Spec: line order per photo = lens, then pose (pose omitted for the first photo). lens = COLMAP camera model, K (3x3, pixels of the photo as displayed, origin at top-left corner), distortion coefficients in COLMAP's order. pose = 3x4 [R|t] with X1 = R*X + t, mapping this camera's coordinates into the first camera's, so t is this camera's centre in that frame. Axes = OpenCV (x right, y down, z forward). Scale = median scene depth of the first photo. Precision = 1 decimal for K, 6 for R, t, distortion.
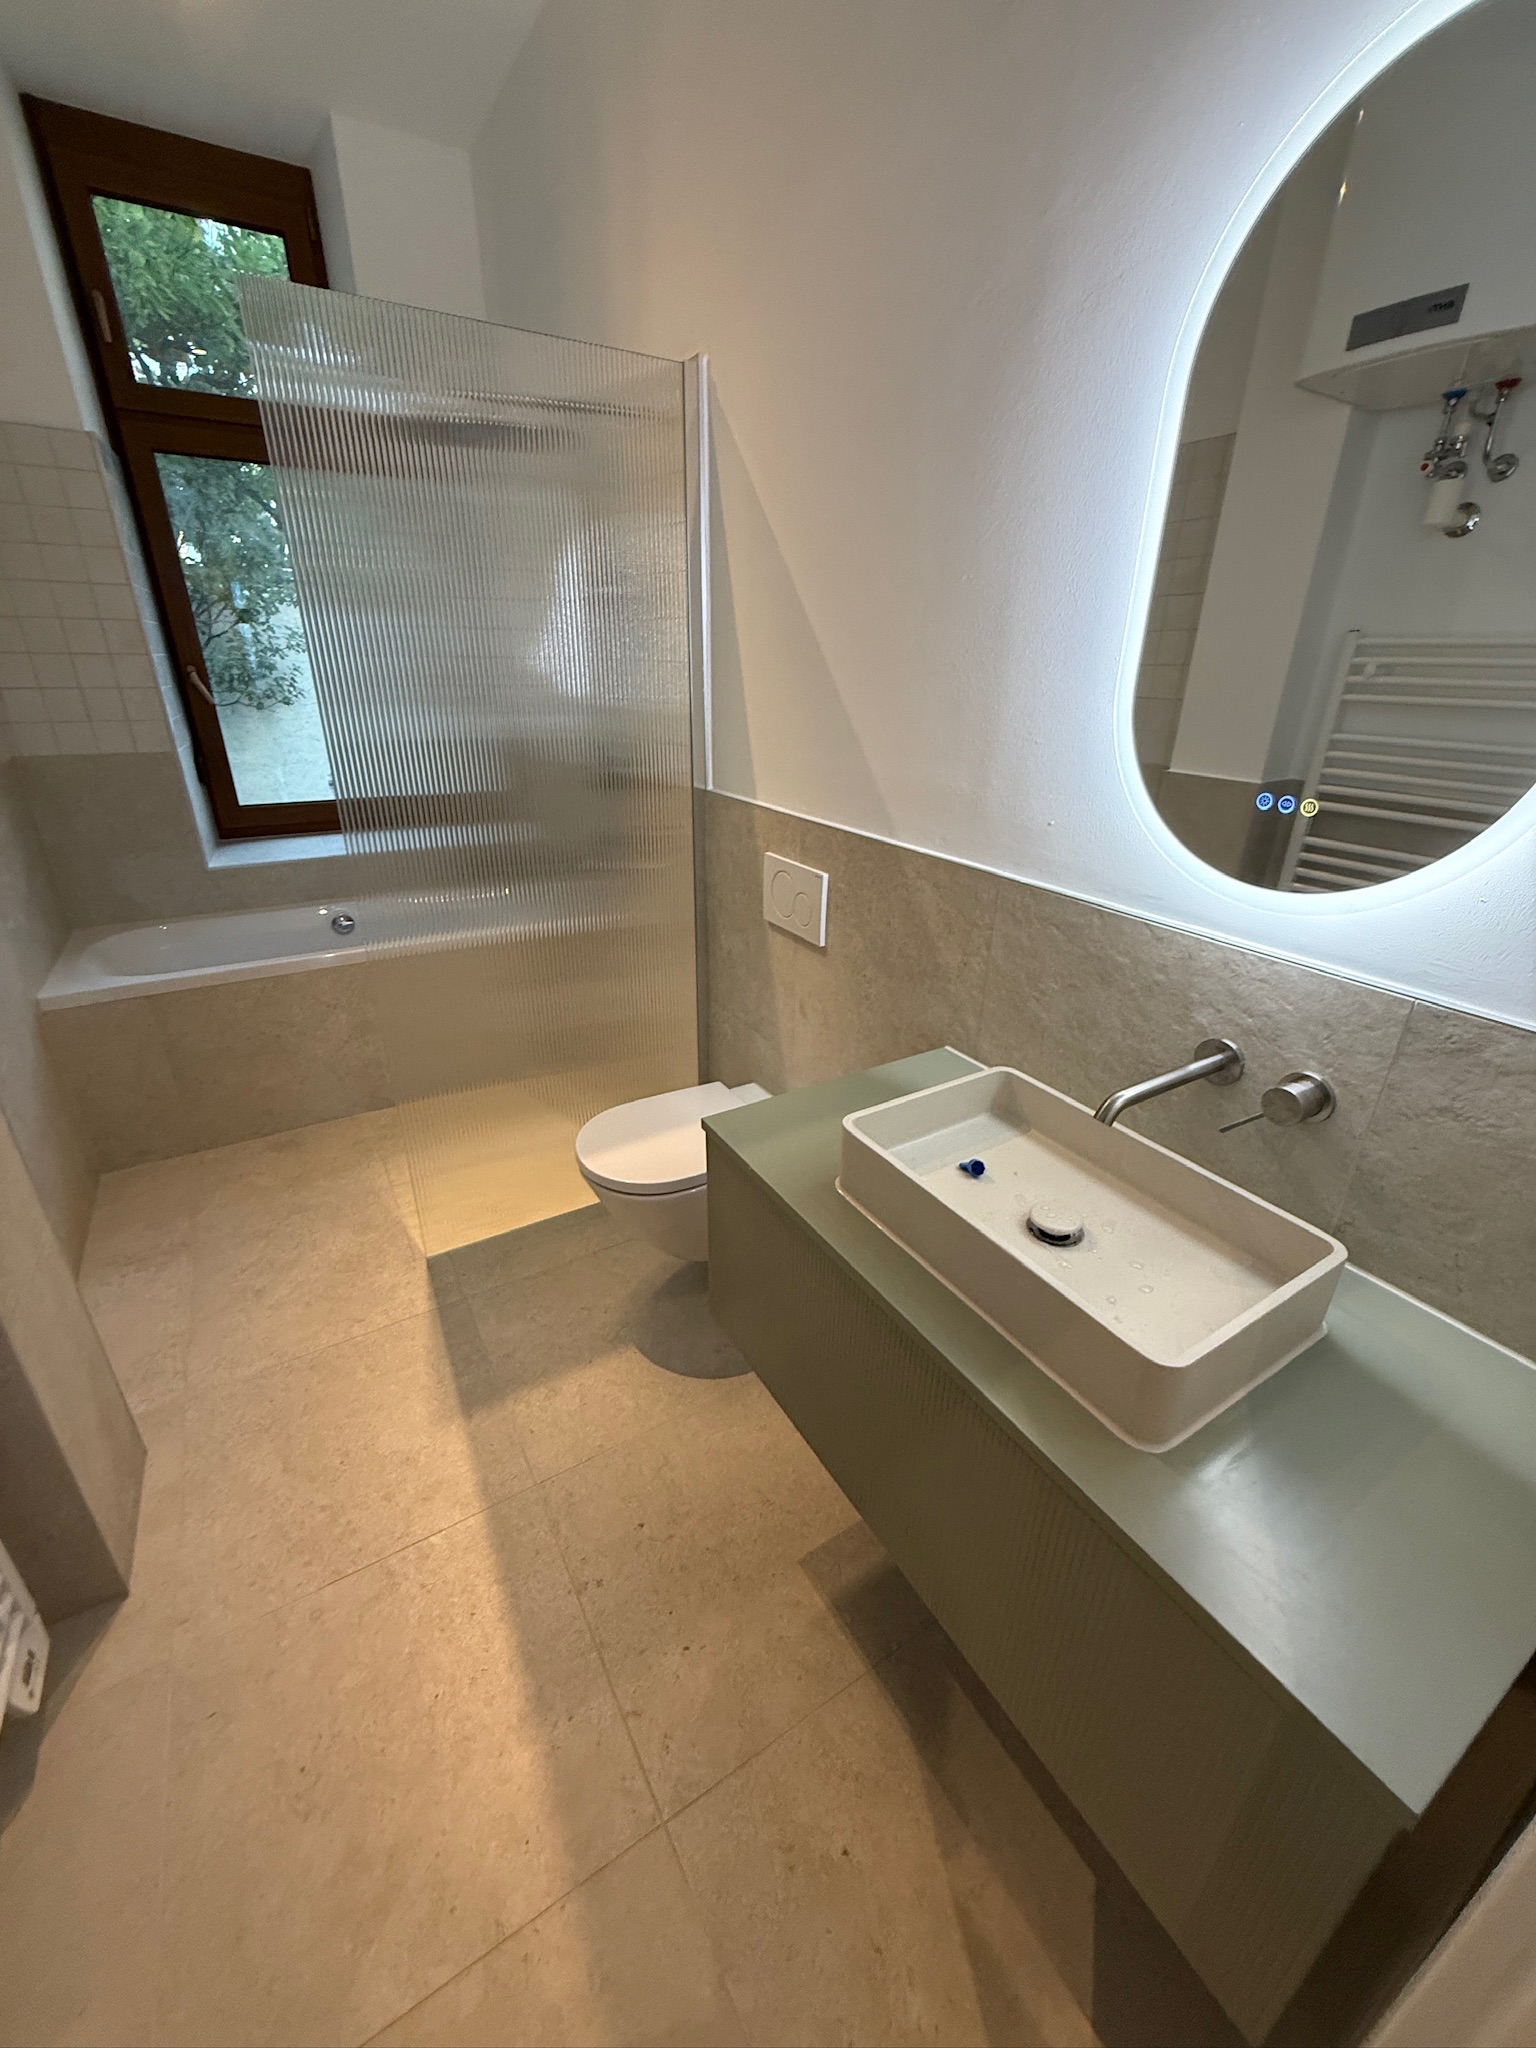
lens RADIAL K [[814.1, 0, 768.0], [0, 814.1, 1018.8], [0, 0, 1]] dist [0.000089, -0.000022]
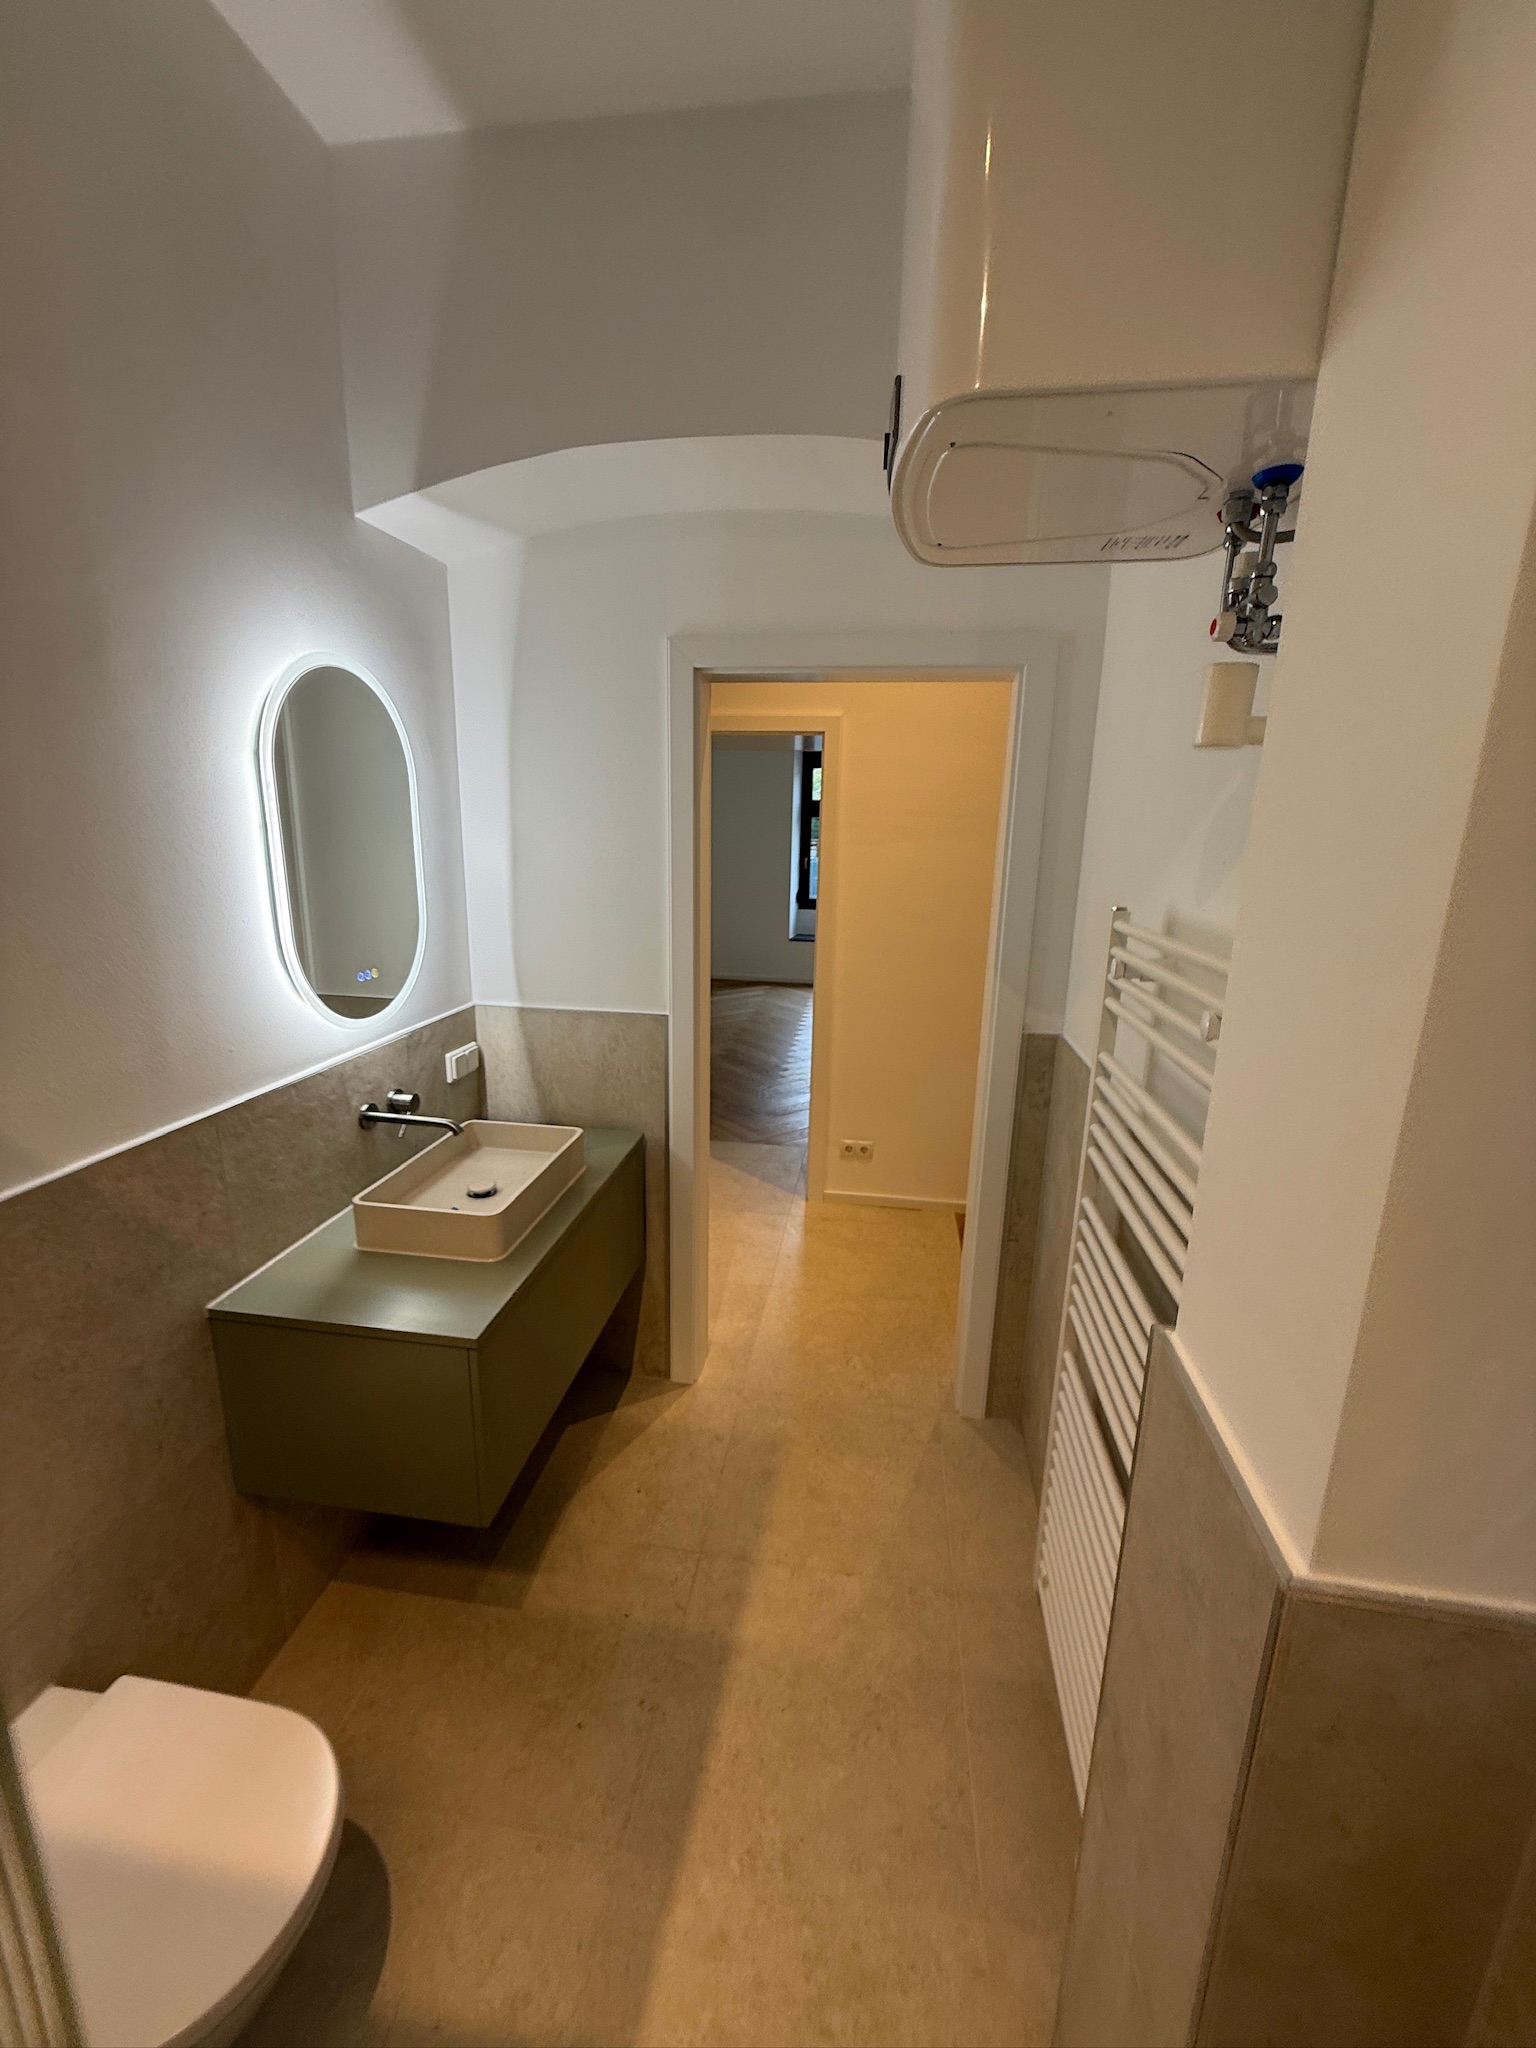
lens RADIAL K [[814.1, 0, 768.0], [0, 814.1, 1018.8], [0, 0, 1]] dist [0.000089, -0.000022]
pose [[-0.769938, -0.171200, 0.614725, -0.781685], [0.231934, 0.822375, 0.519525, -0.561293], [-0.594477, 0.542578, -0.593470, 0.943713]]
